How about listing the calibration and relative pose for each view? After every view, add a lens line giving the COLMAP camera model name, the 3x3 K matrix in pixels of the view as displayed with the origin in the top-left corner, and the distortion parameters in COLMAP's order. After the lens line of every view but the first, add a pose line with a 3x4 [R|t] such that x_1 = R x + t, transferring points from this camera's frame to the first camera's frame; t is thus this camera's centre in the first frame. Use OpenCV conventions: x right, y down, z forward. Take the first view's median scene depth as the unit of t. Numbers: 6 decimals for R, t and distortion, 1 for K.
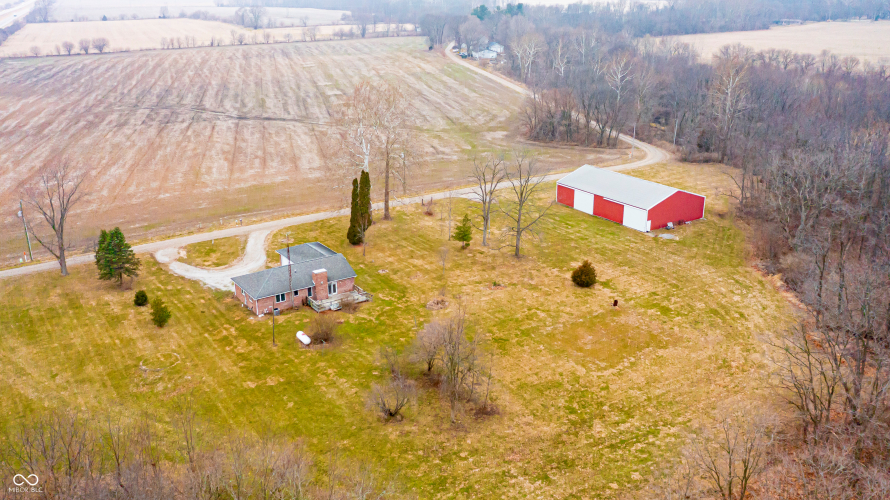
lens RADIAL K [[775.9, 0, 445.0], [0, 775.9, 250.0], [0, 0, 1]] dist [-0.019460, 0.005750]
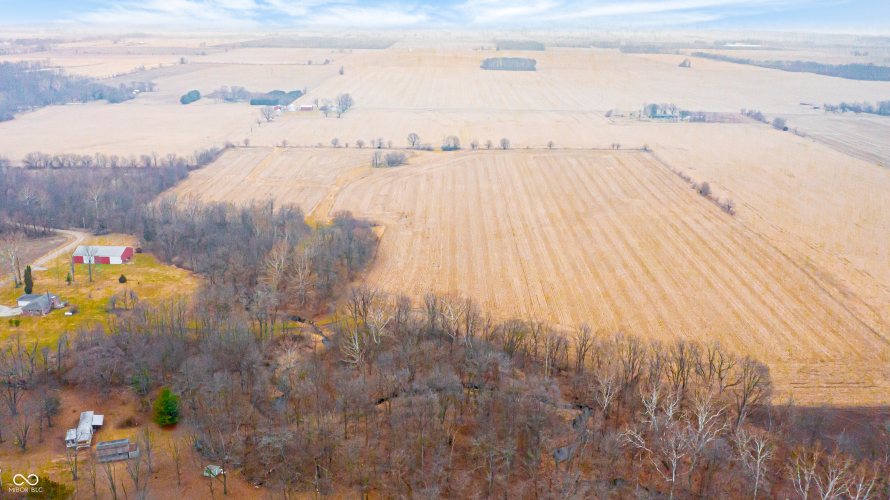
lens RADIAL K [[775.9, 0, 445.0], [0, 775.9, 250.0], [0, 0, 1]] dist [-0.019460, 0.005750]
pose [[0.562235, -0.223131, 0.796307, -0.890052], [0.255154, 0.962739, 0.089614, -0.016219], [-0.786631, 0.152797, 0.598218, -1.093932]]
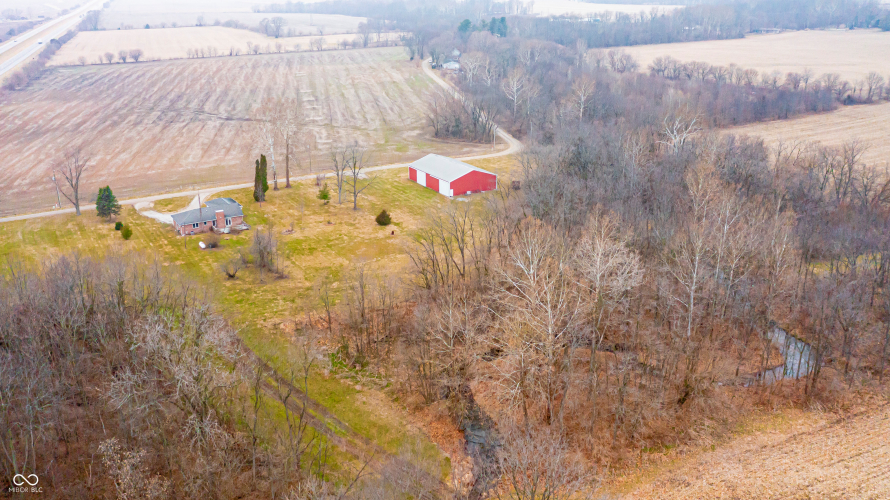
lens RADIAL K [[775.9, 0, 445.0], [0, 775.9, 250.0], [0, 0, 1]] dist [-0.019460, 0.005750]
pose [[0.998232, 0.015816, -0.057294, 0.235645], [-0.015705, 0.999874, 0.002385, 0.054567], [0.057324, -0.001481, 0.998355, -0.370944]]
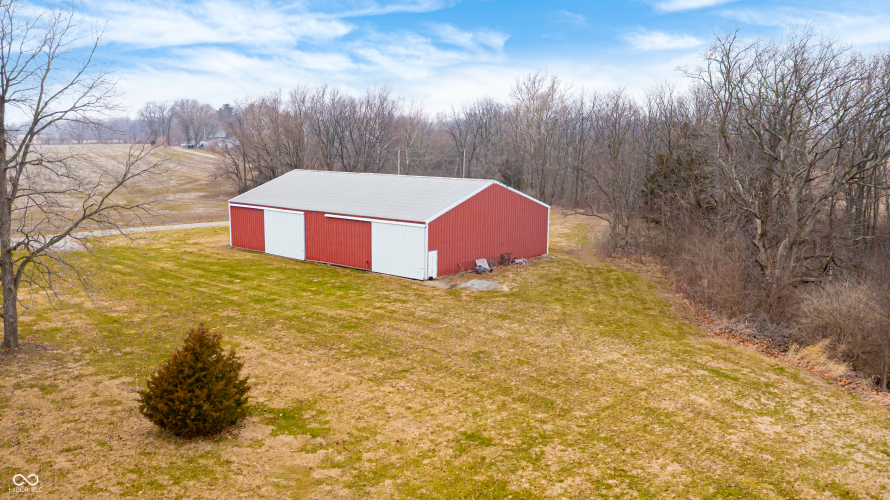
lens RADIAL K [[775.9, 0, 445.0], [0, 775.9, 250.0], [0, 0, 1]] dist [-0.019460, 0.005750]
pose [[0.960999, -0.027245, 0.275206, 0.109837], [0.077616, 0.981710, -0.173843, 0.022227], [-0.265436, 0.188423, 0.945537, 0.427444]]
